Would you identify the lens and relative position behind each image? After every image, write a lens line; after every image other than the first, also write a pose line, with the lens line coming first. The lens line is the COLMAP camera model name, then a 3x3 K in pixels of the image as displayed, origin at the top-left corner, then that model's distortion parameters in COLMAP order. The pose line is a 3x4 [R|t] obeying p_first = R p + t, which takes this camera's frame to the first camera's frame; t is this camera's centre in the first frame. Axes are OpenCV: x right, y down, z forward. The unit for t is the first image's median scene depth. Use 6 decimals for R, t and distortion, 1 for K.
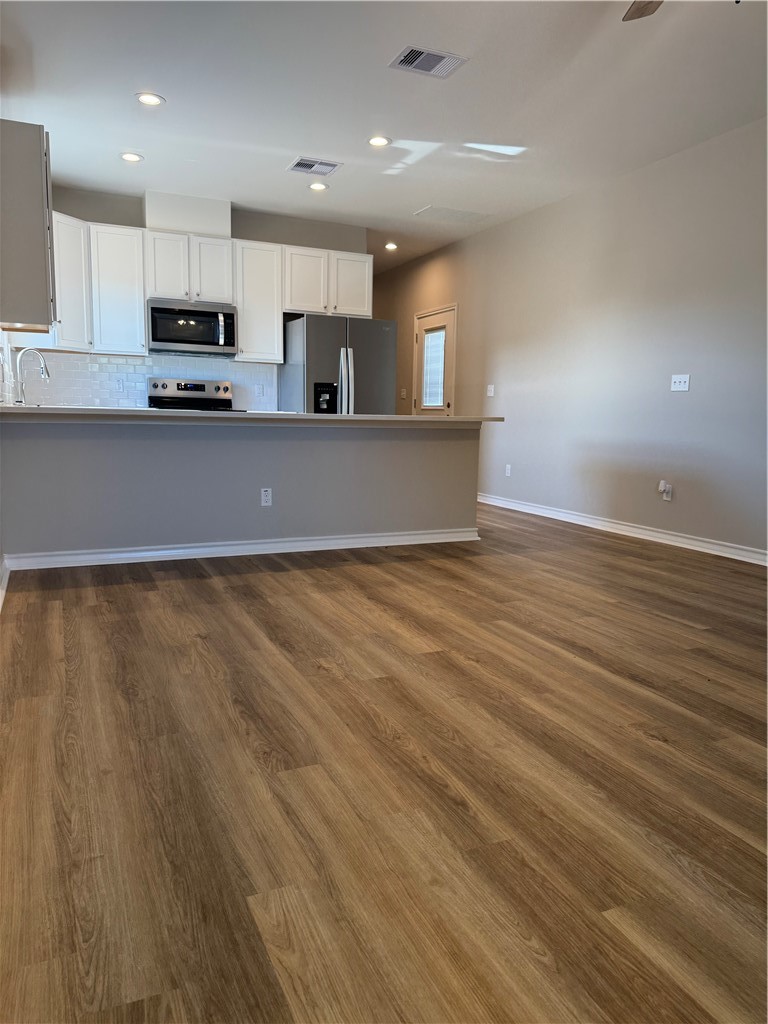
lens RADIAL K [[727.9, 0, 391.7], [0, 727.9, 516.0], [0, 0, 1]] dist [0.062792, -0.063281]
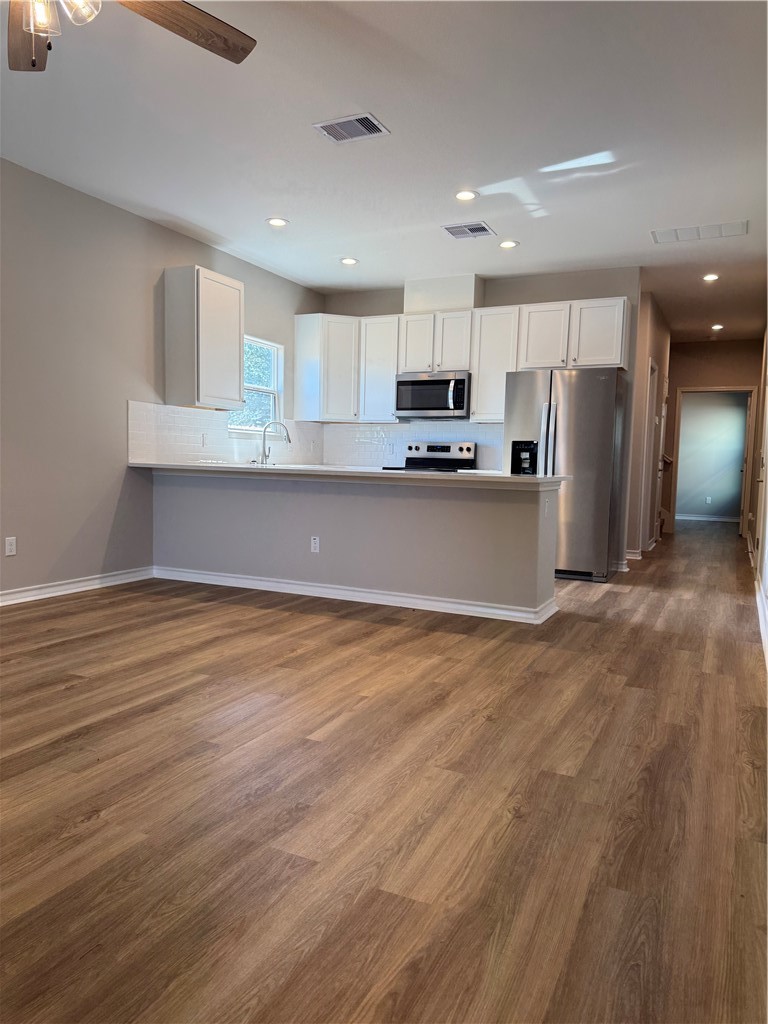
lens RADIAL K [[727.9, 0, 382.5], [0, 727.9, 522.7], [0, 0, 1]] dist [0.062792, -0.063281]
pose [[0.638726, 0.061828, -0.766946, 0.543686], [-0.118925, 0.992721, -0.019013, -0.037507], [0.760188, 0.103354, 0.641430, 0.266573]]
